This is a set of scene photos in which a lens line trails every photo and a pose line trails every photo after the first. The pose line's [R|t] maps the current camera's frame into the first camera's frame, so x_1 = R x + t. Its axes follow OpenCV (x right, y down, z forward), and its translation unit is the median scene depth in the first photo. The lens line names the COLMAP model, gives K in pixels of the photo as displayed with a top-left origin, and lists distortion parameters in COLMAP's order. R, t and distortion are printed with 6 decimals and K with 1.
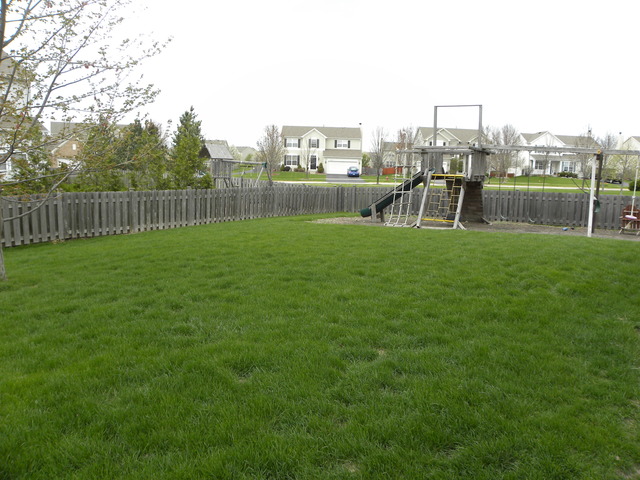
lens RADIAL K [[486.0, 0, 320.0], [0, 486.0, 240.0], [0, 0, 1]] dist [-0.122509, 0.002931]
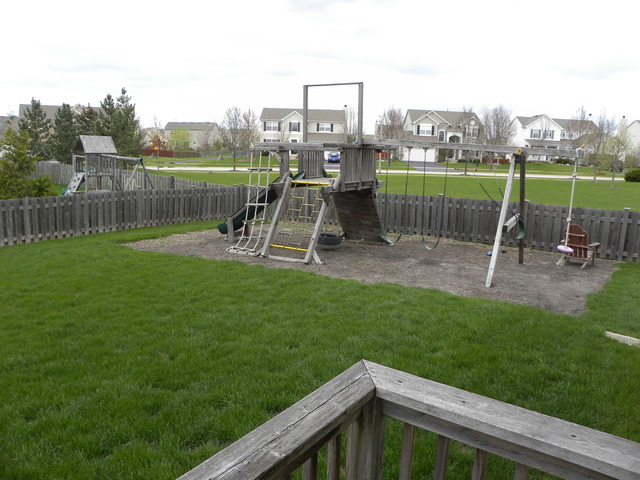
lens RADIAL K [[497.6, 0, 321.7], [0, 497.6, 239.7], [0, 0, 1]] dist [-0.152129, 0.105566]
pose [[0.999994, 0.002267, 0.002804, 0.098054], [-0.002351, 0.999539, 0.030259, -0.025358], [-0.002734, -0.030266, 0.999538, 0.091350]]
